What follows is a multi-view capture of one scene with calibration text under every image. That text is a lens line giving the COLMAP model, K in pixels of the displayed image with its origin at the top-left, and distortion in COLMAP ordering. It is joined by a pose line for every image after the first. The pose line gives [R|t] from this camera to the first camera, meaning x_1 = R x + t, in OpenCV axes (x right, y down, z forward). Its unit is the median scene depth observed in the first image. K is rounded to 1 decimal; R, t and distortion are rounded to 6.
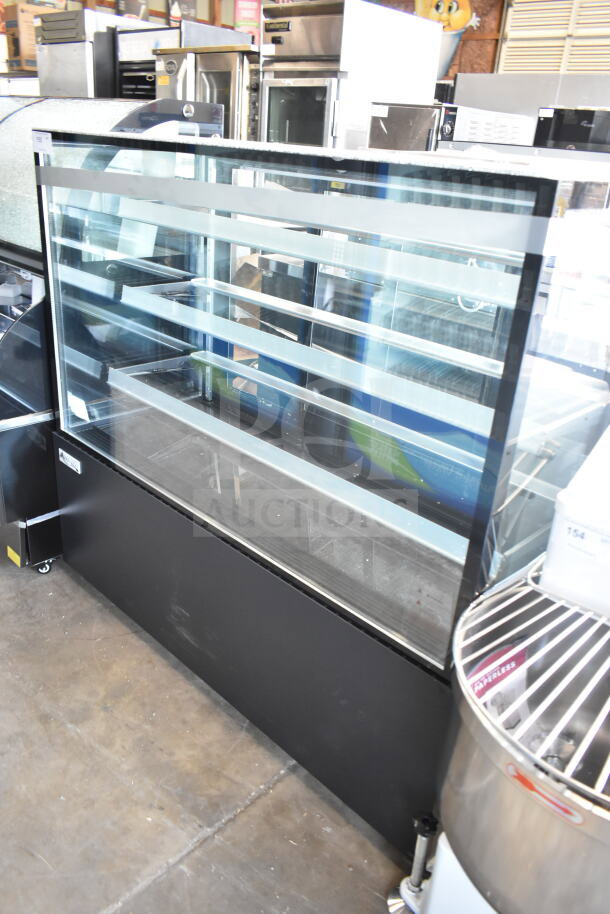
lens RADIAL K [[705.8, 0, 305.0], [0, 705.8, 457.0], [0, 0, 1]] dist [-0.004523, 0.004196]
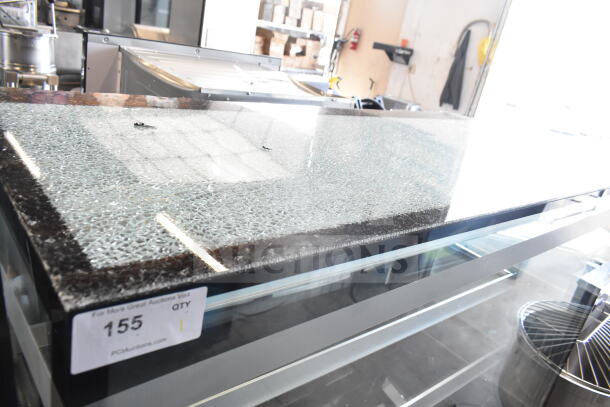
lens RADIAL K [[471.1, 0, 305.0], [0, 471.1, 203.5], [0, 0, 1]] dist [-0.004523, 0.004196]
pose [[0.108104, -0.402700, 0.908926, -0.719706], [0.231538, 0.899340, 0.370915, -0.475343], [-0.966801, 0.170353, 0.190463, 0.823331]]
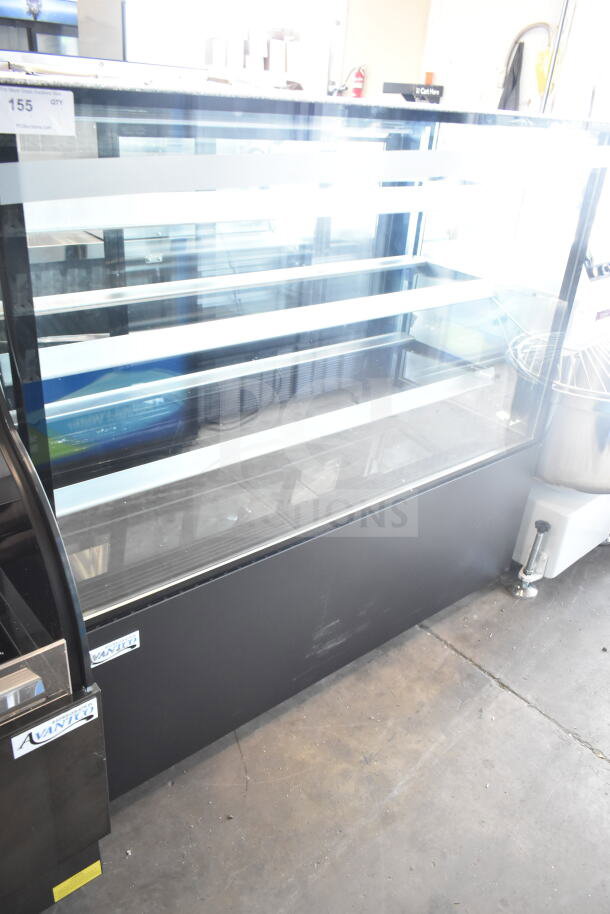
lens RADIAL K [[705.8, 0, 305.0], [0, 705.8, 457.0], [0, 0, 1]] dist [-0.004523, 0.004196]
pose [[0.095842, -0.516504, 0.850904, -0.880664], [0.344827, 0.819135, 0.458380, -0.411804], [-0.933761, 0.249483, 0.256612, 0.768059]]
